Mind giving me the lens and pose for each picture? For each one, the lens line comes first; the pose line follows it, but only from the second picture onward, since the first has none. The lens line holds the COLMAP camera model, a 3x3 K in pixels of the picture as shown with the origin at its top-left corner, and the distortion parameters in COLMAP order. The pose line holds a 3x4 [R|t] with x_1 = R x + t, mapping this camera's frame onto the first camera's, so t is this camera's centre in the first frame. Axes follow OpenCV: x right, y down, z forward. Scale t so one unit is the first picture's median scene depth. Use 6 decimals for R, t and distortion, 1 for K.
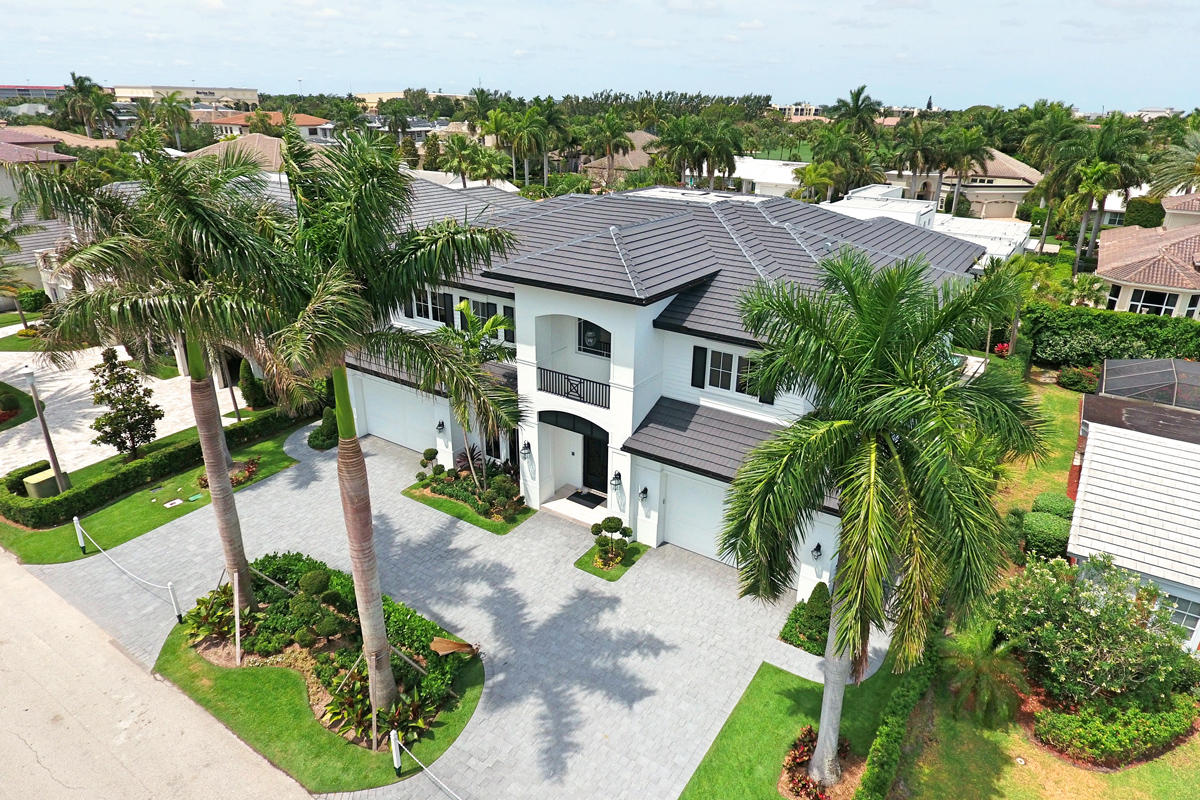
lens RADIAL K [[722.0, 0, 622.2], [0, 722.0, 394.6], [0, 0, 1]] dist [-0.001502, -0.001507]
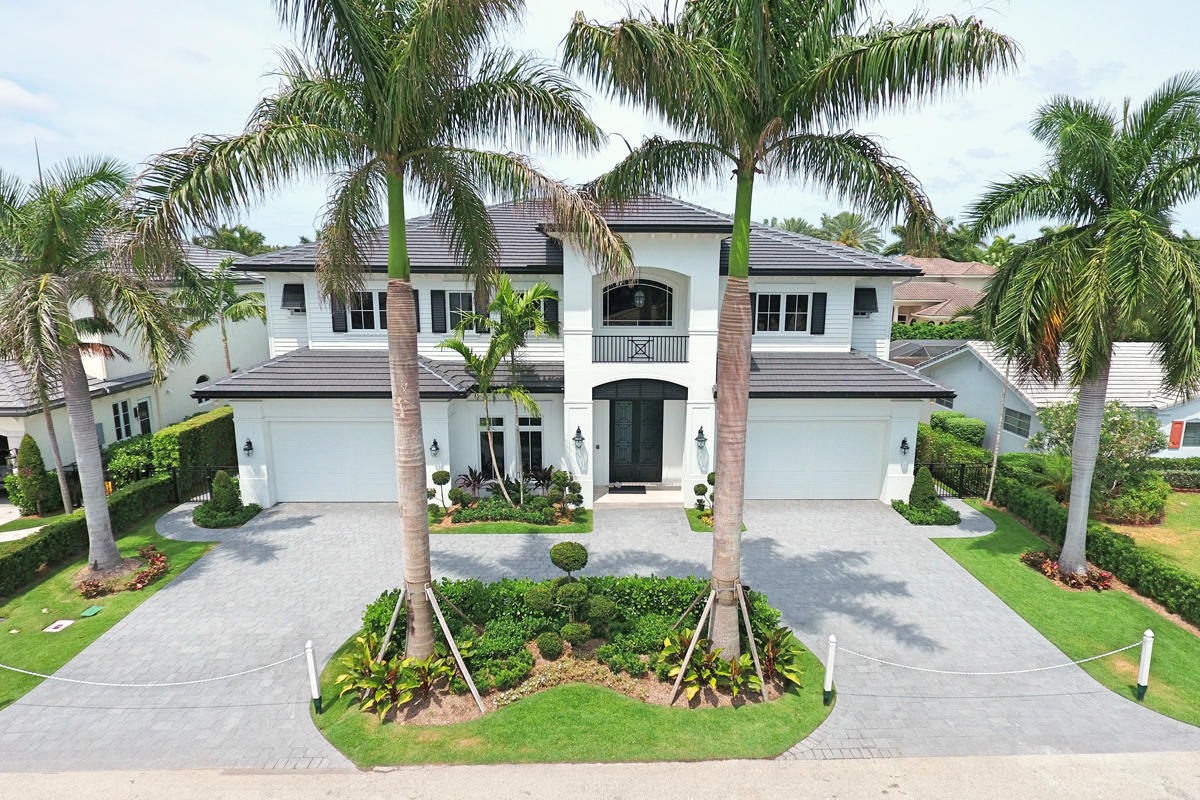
lens RADIAL K [[722.0, 0, 622.2], [0, 722.0, 394.6], [0, 0, 1]] dist [-0.001502, -0.001507]
pose [[0.820830, -0.110833, 0.560317, -0.631763], [0.225458, 0.964206, -0.139558, 0.177040], [-0.524793, 0.240881, 0.816437, 0.265286]]
